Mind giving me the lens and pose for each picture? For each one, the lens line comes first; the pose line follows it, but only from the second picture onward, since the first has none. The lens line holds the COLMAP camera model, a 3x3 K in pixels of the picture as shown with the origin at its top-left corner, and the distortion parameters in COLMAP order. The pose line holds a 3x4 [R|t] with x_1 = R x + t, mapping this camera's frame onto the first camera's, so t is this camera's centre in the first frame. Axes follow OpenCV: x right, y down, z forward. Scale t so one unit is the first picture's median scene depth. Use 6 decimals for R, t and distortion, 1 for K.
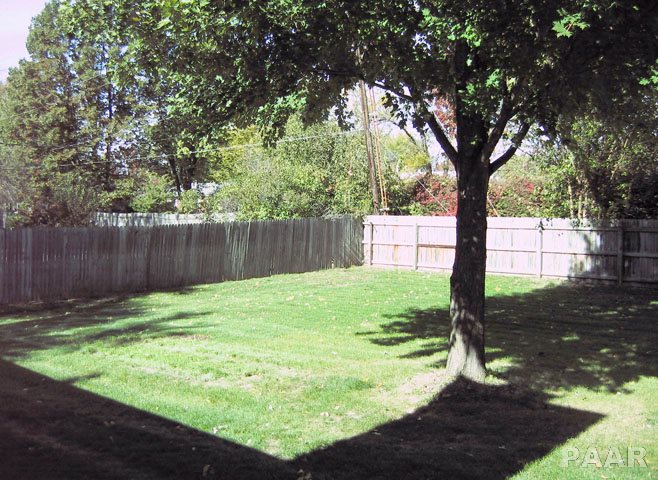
lens RADIAL K [[761.9, 0, 328.7], [0, 761.9, 252.3], [0, 0, 1]] dist [-0.141332, 0.078053]
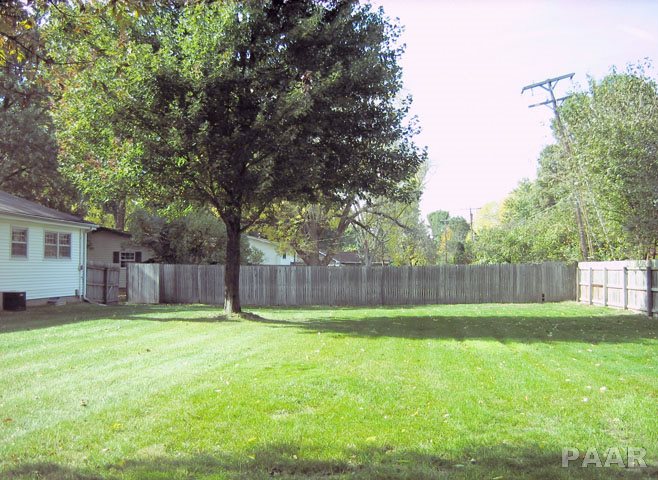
lens RADIAL K [[761.9, 0, 328.7], [0, 761.9, 252.3], [0, 0, 1]] dist [-0.141332, 0.078053]
pose [[0.654323, -0.012788, -0.756107, 0.777398], [-0.049680, 0.996970, -0.059854, 0.032723], [0.754581, 0.076728, 0.651705, -0.137214]]
